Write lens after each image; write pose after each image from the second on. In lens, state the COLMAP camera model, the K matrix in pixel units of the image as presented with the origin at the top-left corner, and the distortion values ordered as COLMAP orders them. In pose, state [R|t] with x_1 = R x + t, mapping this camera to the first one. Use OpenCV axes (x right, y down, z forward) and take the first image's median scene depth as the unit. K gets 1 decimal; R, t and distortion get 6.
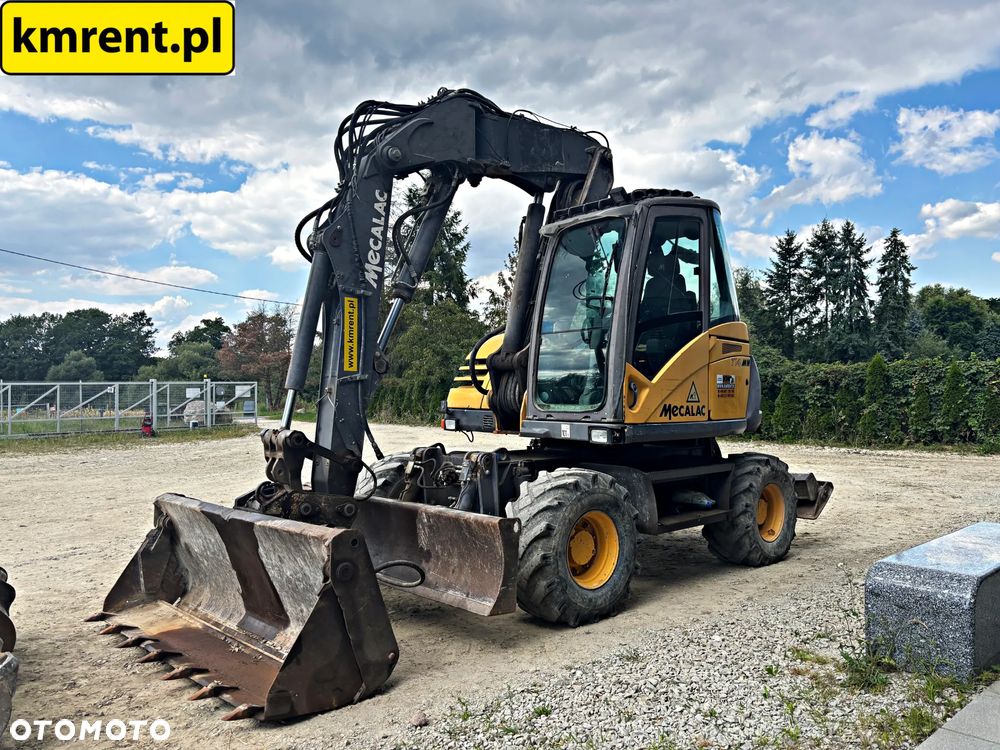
lens RADIAL K [[762.1, 0, 492.6], [0, 762.1, 375.1], [0, 0, 1]] dist [0.047313, -0.051155]
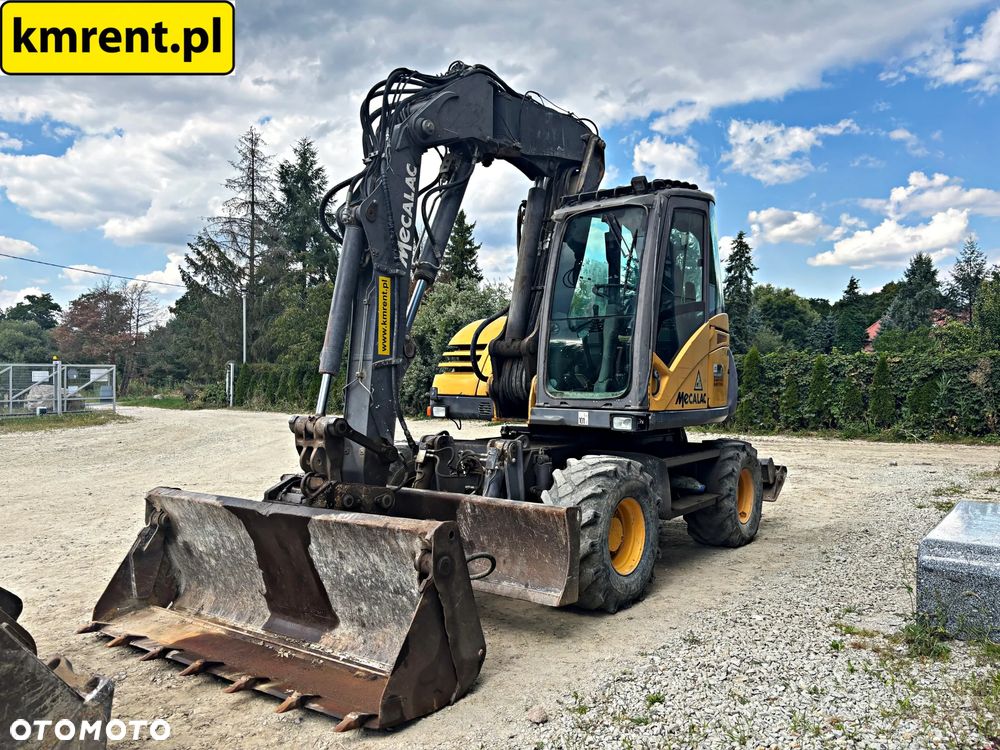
lens RADIAL K [[762.0, 0, 488.5], [0, 762.0, 374.7], [0, 0, 1]] dist [0.042836, -0.044060]
pose [[0.982042, 0.010981, 0.188343, -0.210338], [-0.013962, 0.999797, 0.014506, 0.003610], [-0.188145, -0.016875, 0.981996, 0.043789]]
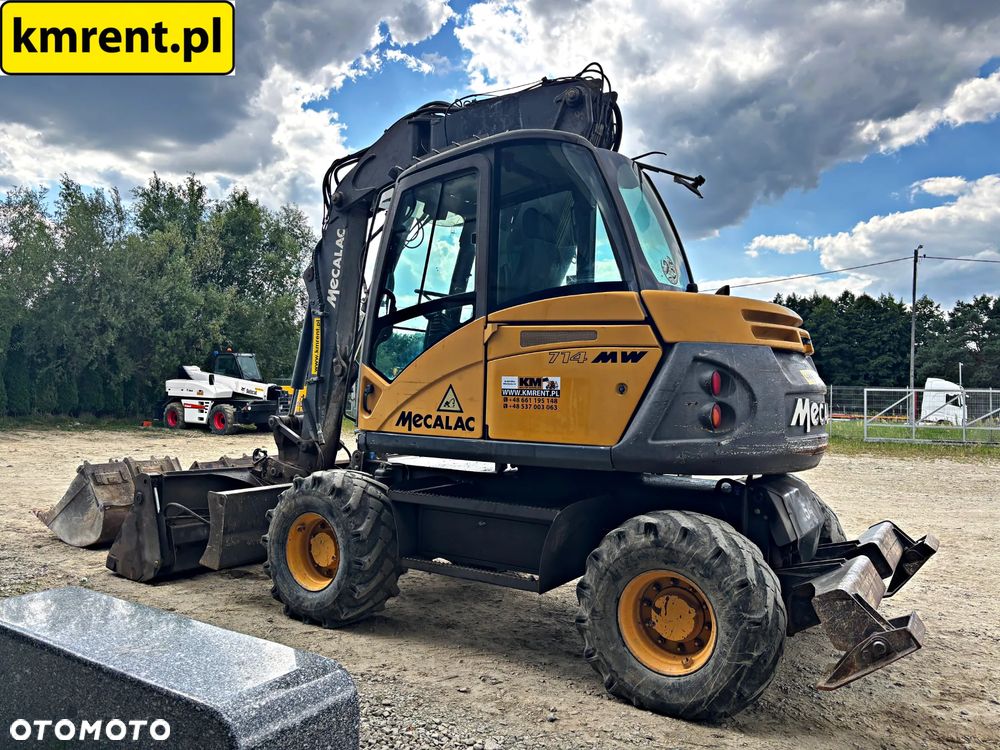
lens RADIAL K [[762.1, 0, 503.0], [0, 762.1, 362.6], [0, 0, 1]] dist [0.036658, -0.046248]
pose [[0.274494, -0.021522, -0.961348, 1.028888], [-0.003783, 0.999718, -0.023461, 0.003525], [0.961581, 0.010077, 0.274336, 0.845586]]
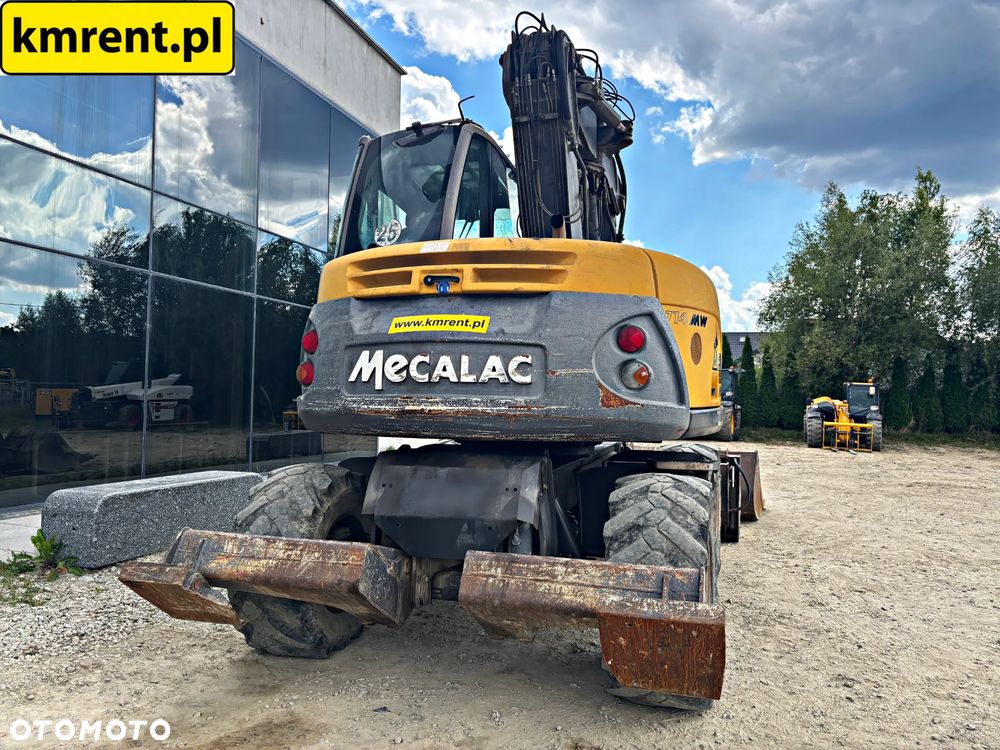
lens RADIAL K [[762.0, 0, 488.5], [0, 762.0, 374.7], [0, 0, 1]] dist [0.042836, -0.044060]
pose [[-0.868297, -0.019247, -0.495670, 0.627995], [0.003262, 0.999004, -0.044507, 0.067912], [0.496033, -0.040262, -0.867370, 1.919210]]
